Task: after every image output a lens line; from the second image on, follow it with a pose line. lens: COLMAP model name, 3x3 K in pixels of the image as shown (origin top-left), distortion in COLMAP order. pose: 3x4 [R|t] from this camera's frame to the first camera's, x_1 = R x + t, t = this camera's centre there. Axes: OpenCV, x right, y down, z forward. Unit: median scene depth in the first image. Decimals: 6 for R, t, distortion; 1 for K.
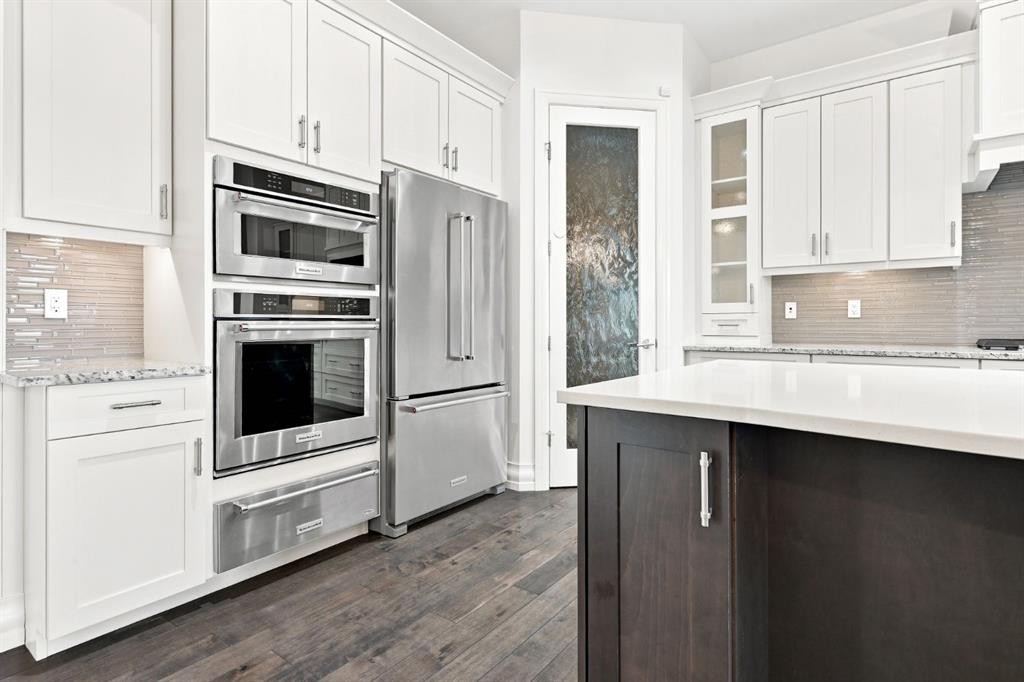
lens RADIAL K [[519.8, 0, 512.2], [0, 519.8, 324.1], [0, 0, 1]] dist [0.000638, 0.000100]
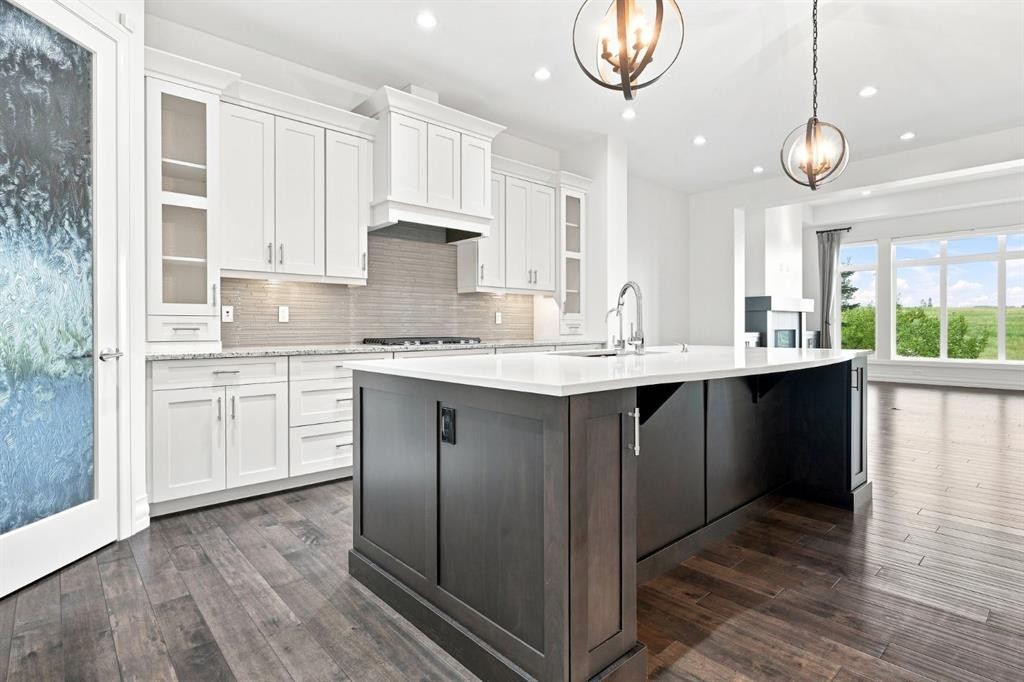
lens RADIAL K [[514.0, 0, 512.0], [0, 514.0, 331.4], [0, 0, 1]] dist [0.001354, 0.000557]
pose [[0.198283, -0.006530, 0.980123, -0.399566], [0.001880, 0.999979, 0.006282, 0.002095], [-0.980143, 0.000597, 0.198291, 0.349615]]
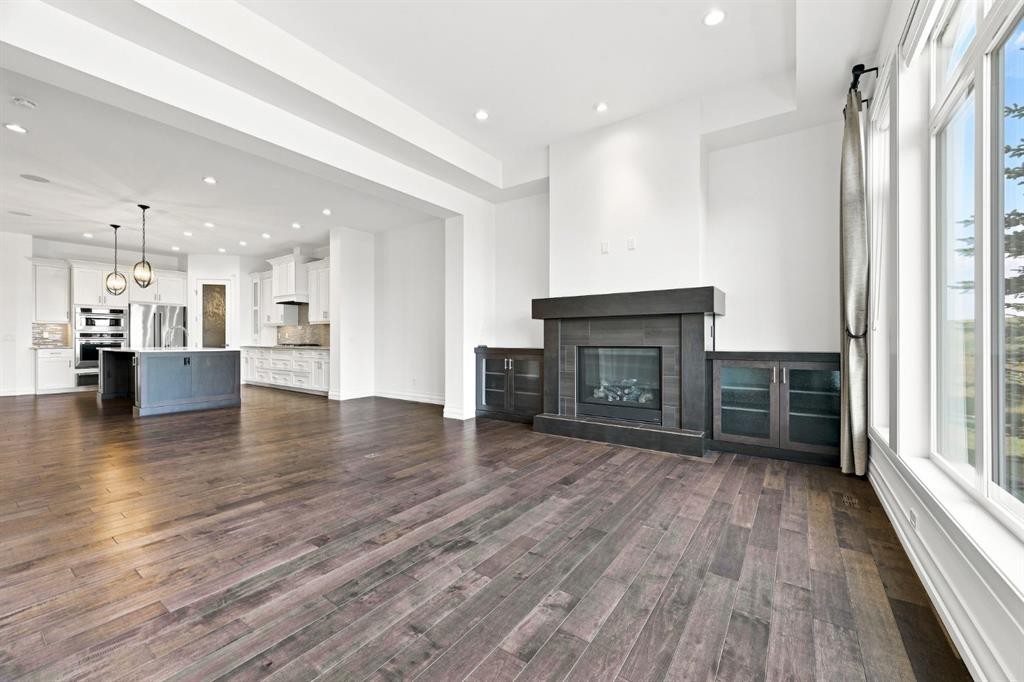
lens RADIAL K [[397.6, 0, 512.0], [0, 397.6, 341.0], [0, 0, 1]] dist [-0.000093, 0.000085]
pose [[0.999840, 0.004106, 0.017402, 2.551522], [-0.004141, 0.999989, 0.002003, -0.004969], [-0.017394, -0.002074, 0.999847, -2.096109]]
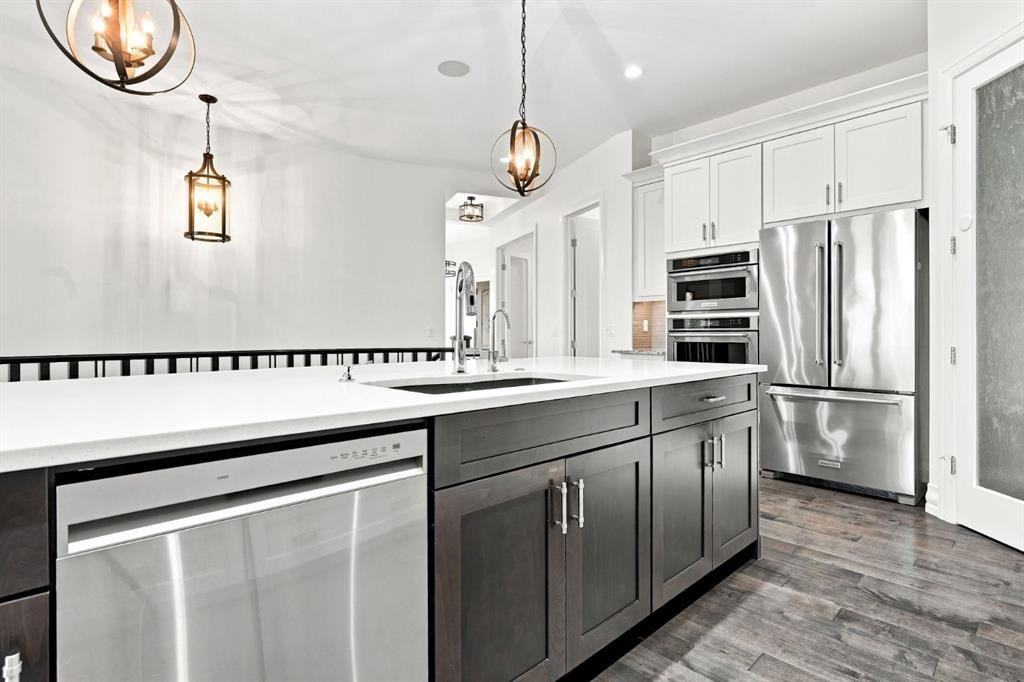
lens RADIAL K [[514.0, 0, 512.0], [0, 514.0, 331.4], [0, 0, 1]] dist [0.001354, 0.000557]
pose [[-0.173882, 0.005385, -0.984752, 1.178171], [0.008400, 0.999957, 0.003985, -0.015959], [0.984731, -0.007579, -0.173920, 0.478536]]
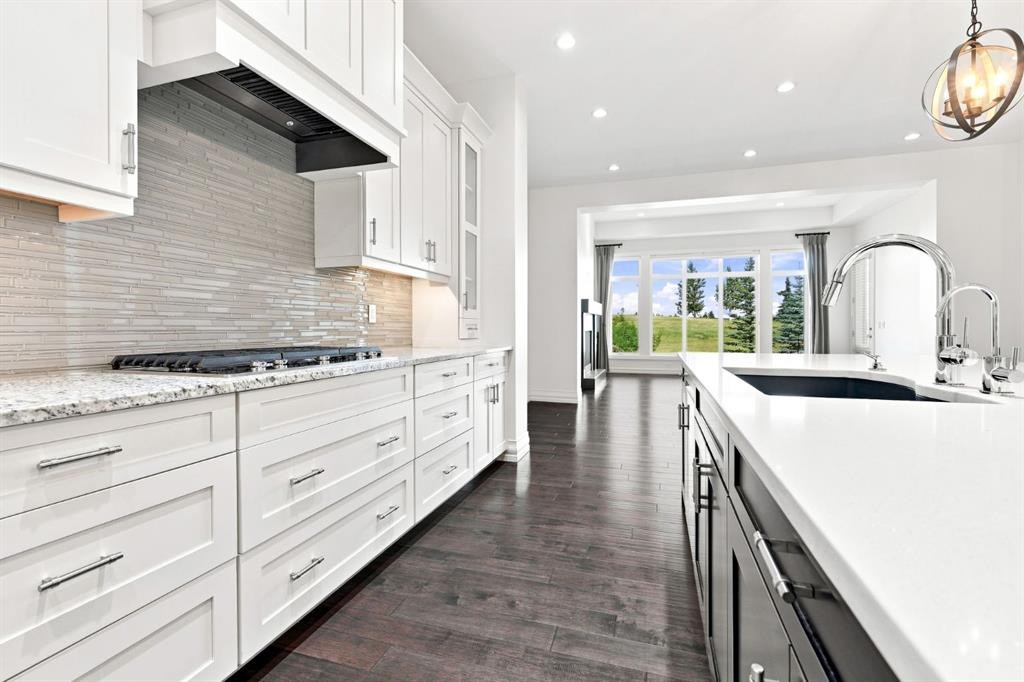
lens RADIAL K [[456.7, 0, 512.5], [0, 456.7, 331.1], [0, 0, 1]] dist [0.000559, 0.000129]
pose [[-0.326656, -0.001906, 0.945142, 0.309238], [0.003976, 0.999986, 0.003391, 0.002288], [-0.945135, 0.004865, -0.326643, 0.791868]]
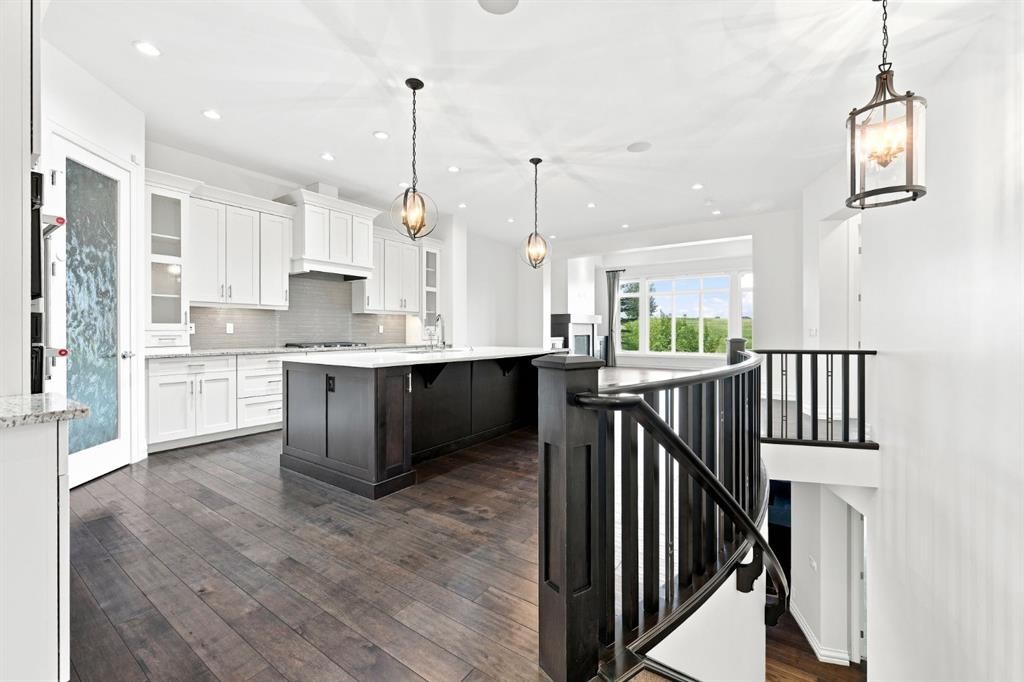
lens RADIAL K [[418.1, 0, 510.3], [0, 418.1, 332.2], [0, 0, 1]] dist [-0.000066, 0.000012]
pose [[-0.022185, -0.001266, 0.999753, -0.913287], [0.001165, 0.999998, 0.001292, -0.020638], [-0.999753, 0.001193, -0.022184, 0.105516]]
